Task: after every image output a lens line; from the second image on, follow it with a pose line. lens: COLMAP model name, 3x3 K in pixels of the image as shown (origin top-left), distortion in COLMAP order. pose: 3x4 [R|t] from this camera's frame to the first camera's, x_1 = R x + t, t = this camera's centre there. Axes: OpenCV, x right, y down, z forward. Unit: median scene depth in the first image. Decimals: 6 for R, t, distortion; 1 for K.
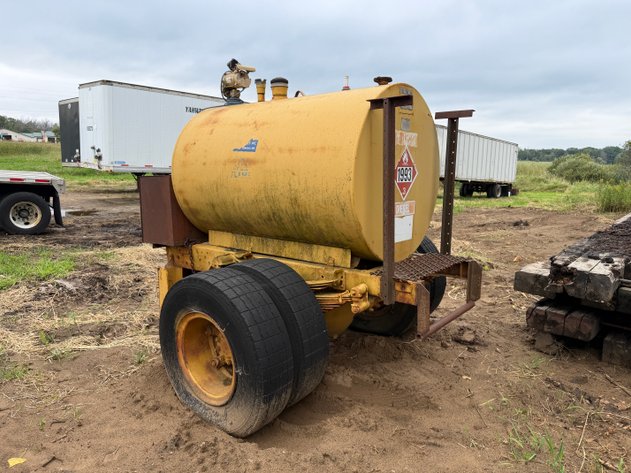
lens RADIAL K [[455.9, 0, 315.5], [0, 455.9, 236.5], [0, 0, 1]] dist [0.052170, -0.077131]
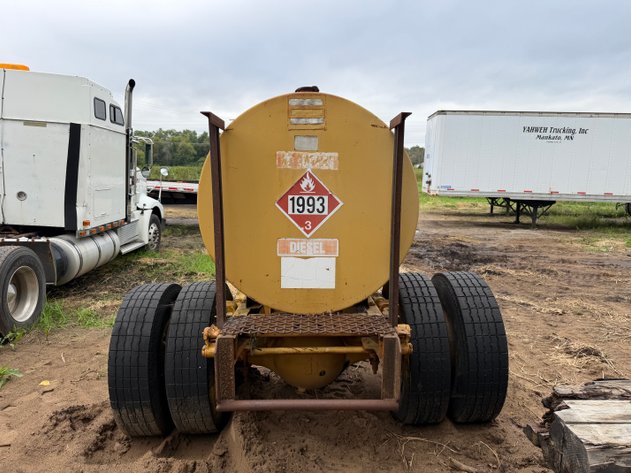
lens RADIAL K [[455.9, 0, 315.5], [0, 455.9, 236.5], [0, 0, 1]] dist [0.052170, -0.077131]
pose [[0.648948, 0.083723, -0.756212, 0.189430], [-0.122066, 0.992509, 0.005133, -0.020271], [0.750977, 0.088977, 0.654306, 0.116096]]
